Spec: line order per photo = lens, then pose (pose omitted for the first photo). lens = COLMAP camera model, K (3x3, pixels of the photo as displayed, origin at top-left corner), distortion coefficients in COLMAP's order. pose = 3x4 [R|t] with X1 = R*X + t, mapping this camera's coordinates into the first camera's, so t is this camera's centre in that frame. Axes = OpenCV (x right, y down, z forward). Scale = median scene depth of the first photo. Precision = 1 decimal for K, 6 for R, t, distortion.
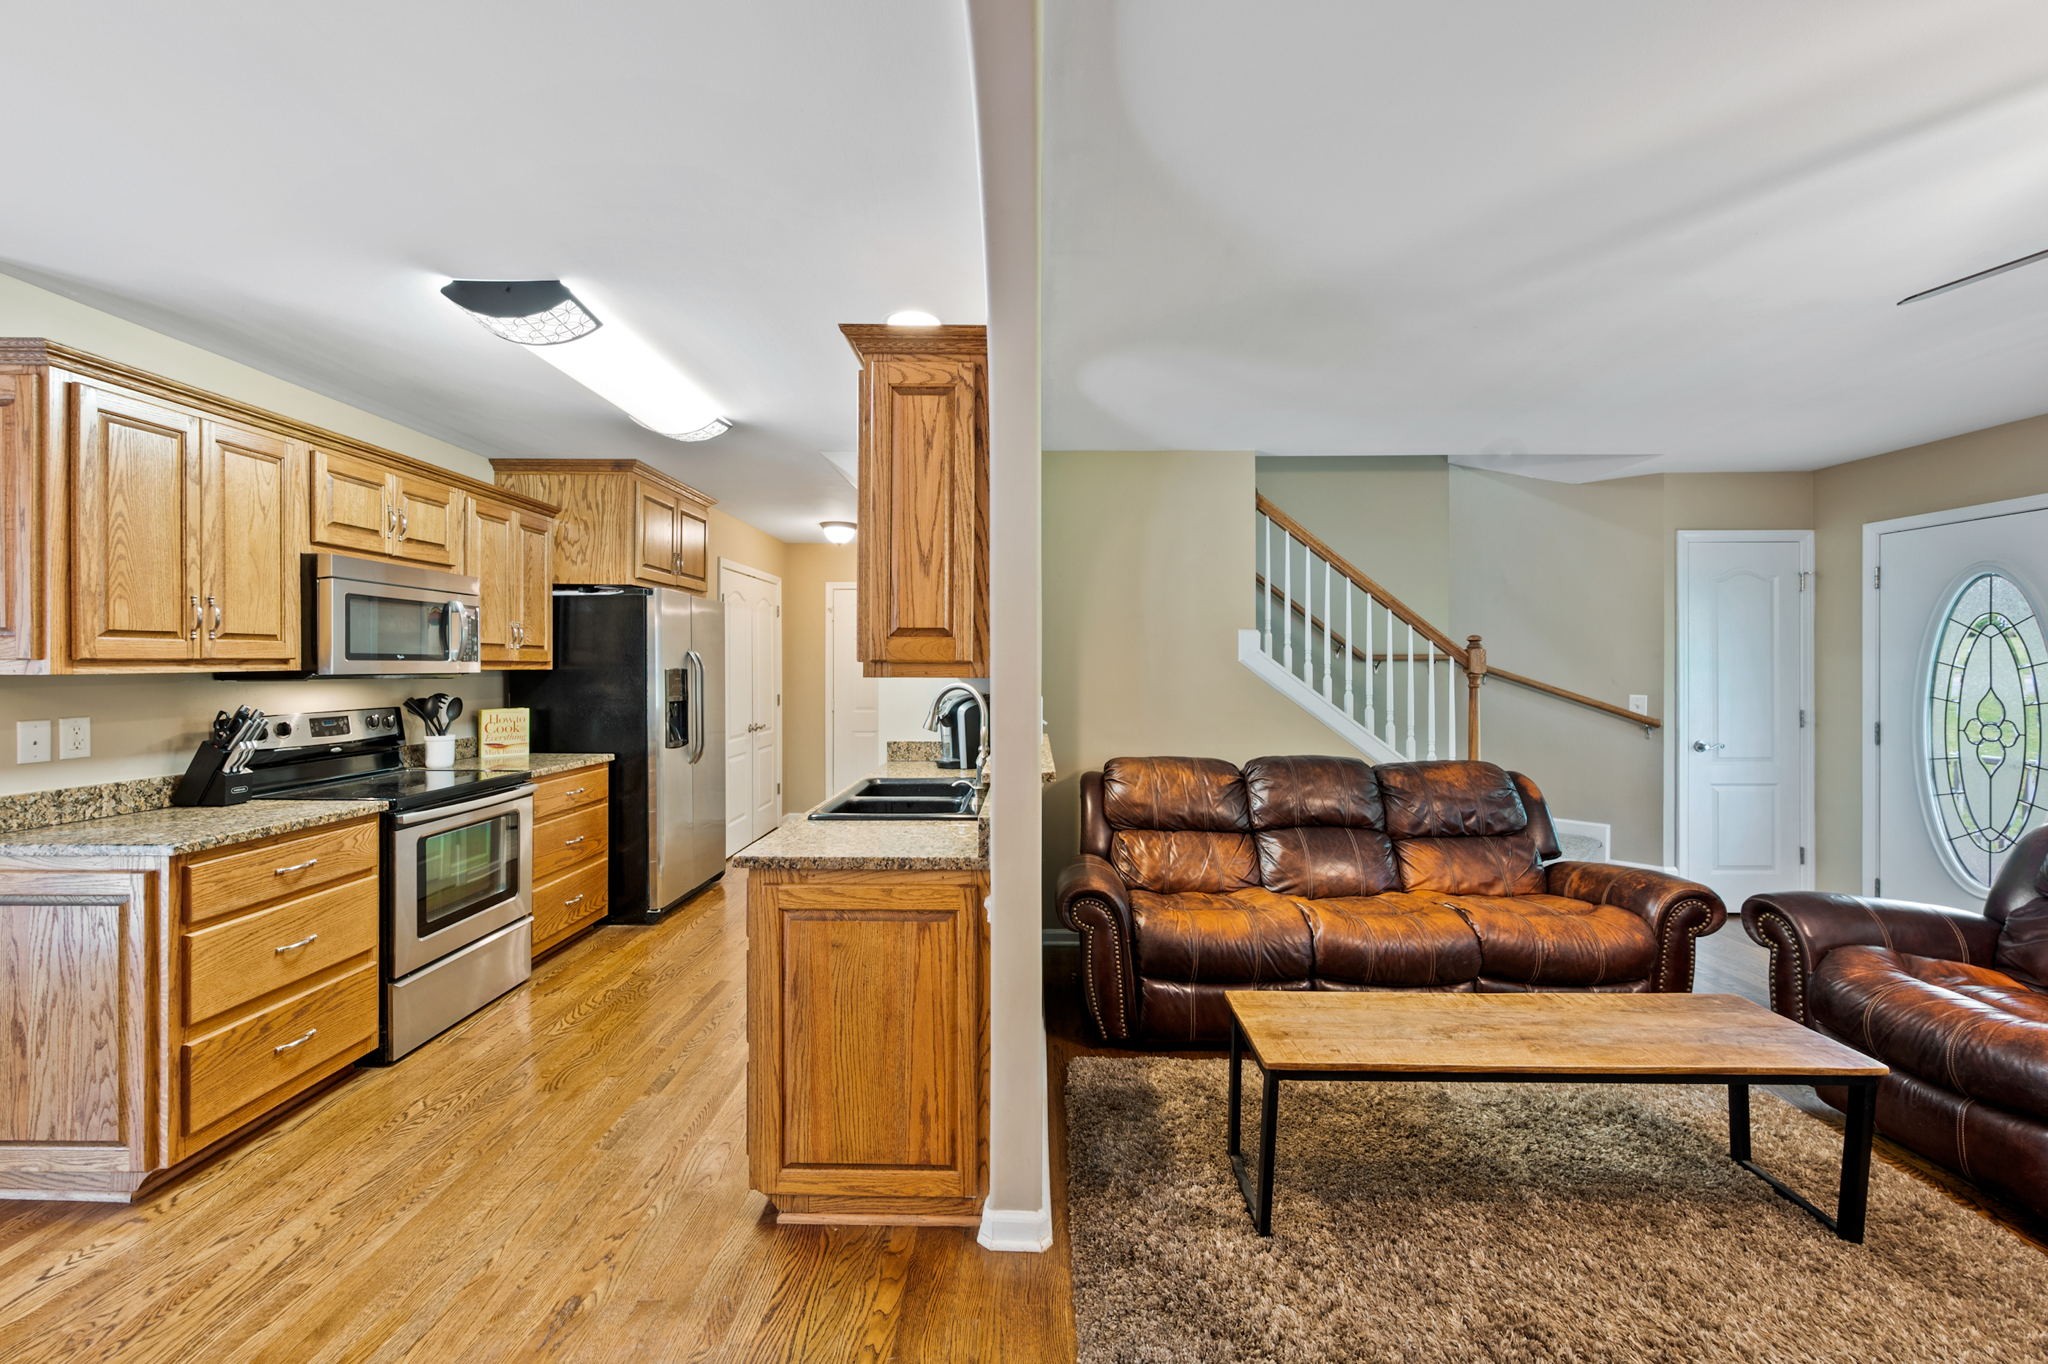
lens RADIAL K [[810.8, 0, 1021.9], [0, 810.8, 667.3], [0, 0, 1]] dist [-0.003626, 0.001948]
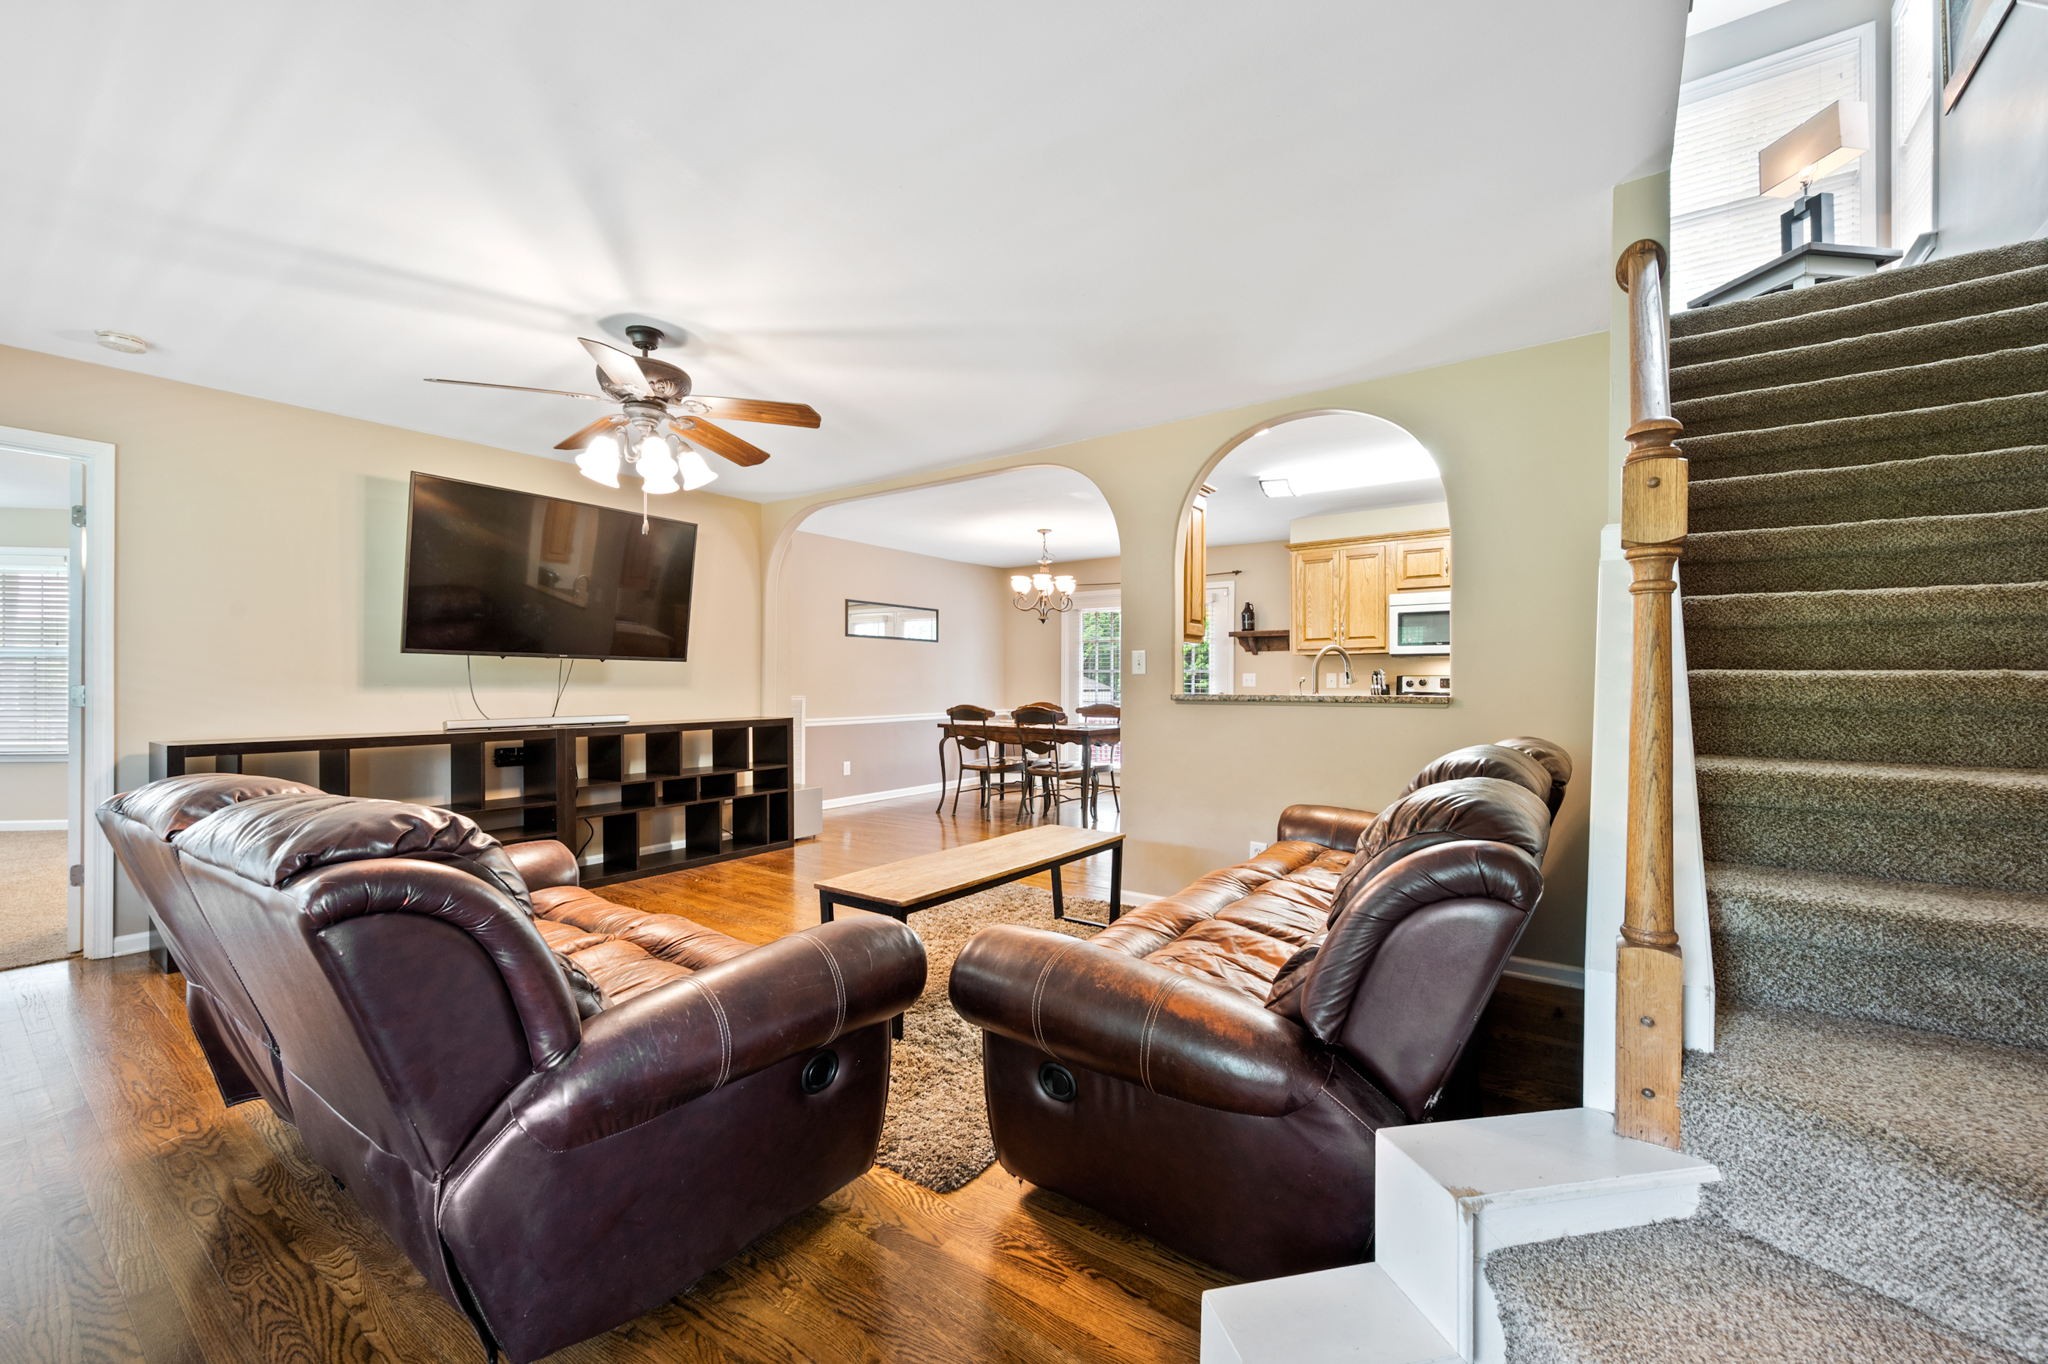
lens RADIAL K [[810.8, 0, 1021.3], [0, 810.8, 684.6], [0, 0, 1]] dist [-0.003626, 0.001948]
pose [[-0.572212, 0.000476, -0.820106, 1.391507], [-0.001787, 0.999997, 0.001827, 0.086402], [0.820104, 0.002511, -0.572209, 1.447927]]
